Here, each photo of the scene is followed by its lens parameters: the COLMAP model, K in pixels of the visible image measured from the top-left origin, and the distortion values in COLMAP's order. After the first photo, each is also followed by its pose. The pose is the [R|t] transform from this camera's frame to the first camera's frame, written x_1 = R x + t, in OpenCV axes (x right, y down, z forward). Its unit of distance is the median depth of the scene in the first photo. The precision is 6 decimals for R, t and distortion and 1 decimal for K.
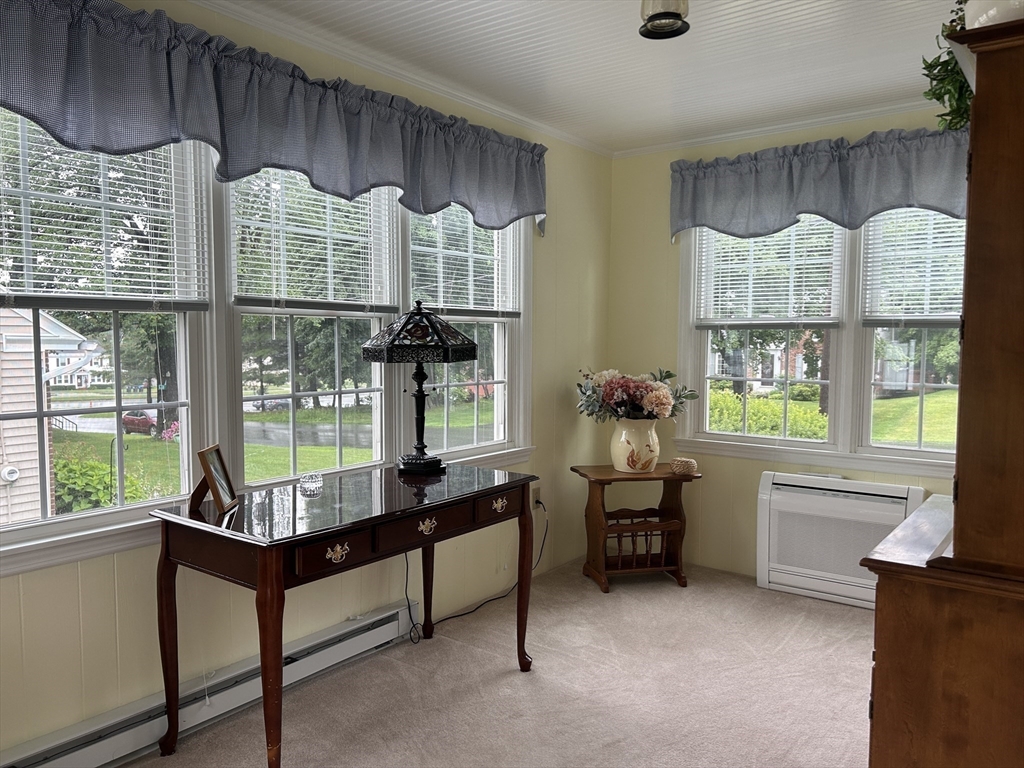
lens RADIAL K [[771.0, 0, 512.3], [0, 771.0, 383.1], [0, 0, 1]] dist [0.060267, -0.065274]
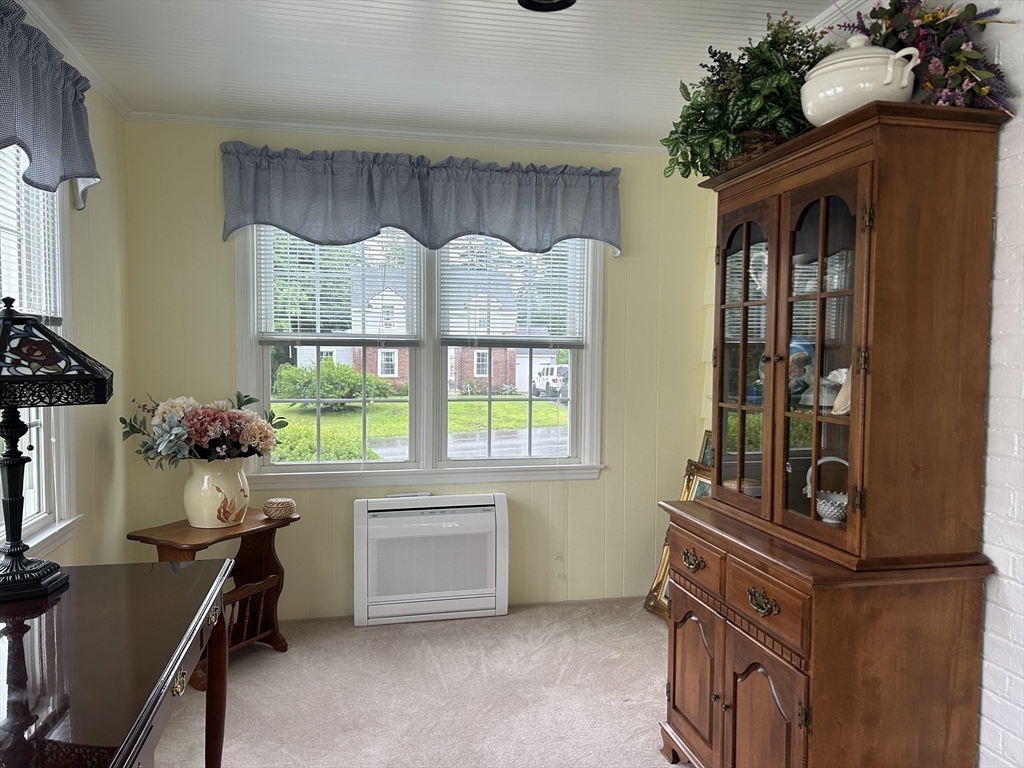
lens RADIAL K [[771.0, 0, 514.9], [0, 771.0, 384.9], [0, 0, 1]] dist [0.060267, -0.065274]
pose [[0.647513, -0.033299, 0.761326, -0.256178], [0.038797, 0.999190, 0.010705, -0.026189], [-0.761066, 0.022606, 0.648280, 0.261197]]
